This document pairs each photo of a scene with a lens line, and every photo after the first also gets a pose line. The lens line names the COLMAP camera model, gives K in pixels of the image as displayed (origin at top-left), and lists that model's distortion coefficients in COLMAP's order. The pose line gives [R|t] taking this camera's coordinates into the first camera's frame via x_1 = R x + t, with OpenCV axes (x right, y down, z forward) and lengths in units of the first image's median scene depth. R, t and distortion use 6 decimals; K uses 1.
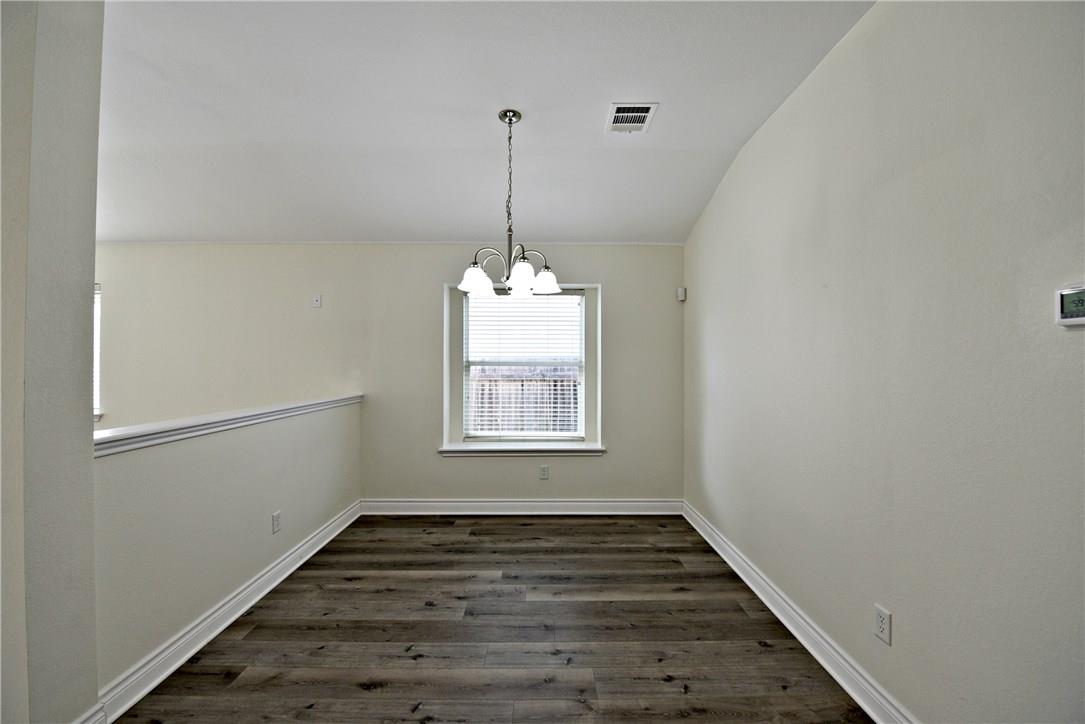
lens RADIAL K [[429.7, 0, 545.1], [0, 429.7, 362.3], [0, 0, 1]] dist [-0.016142, -0.002608]
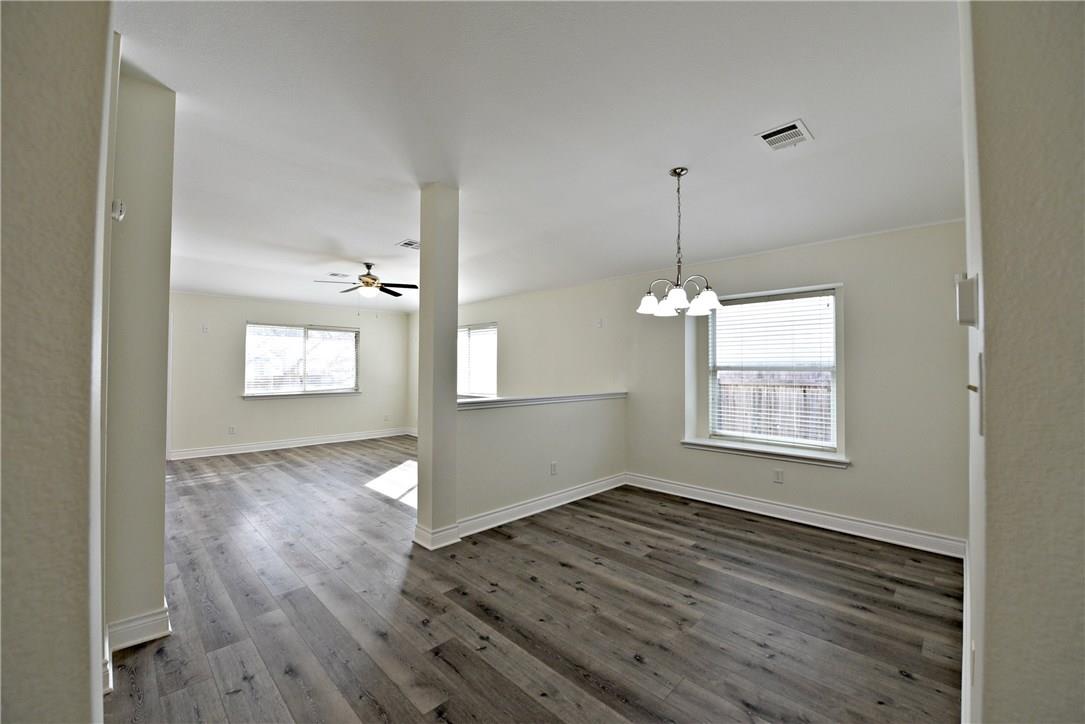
lens RADIAL K [[429.7, 0, 543.8], [0, 429.7, 362.3], [0, 0, 1]] dist [-0.016142, -0.002608]
pose [[0.704617, -0.009351, -0.709527, 0.415543], [-0.000420, 0.999908, -0.013594, 0.003715], [0.709588, 0.009877, 0.704547, -0.132338]]
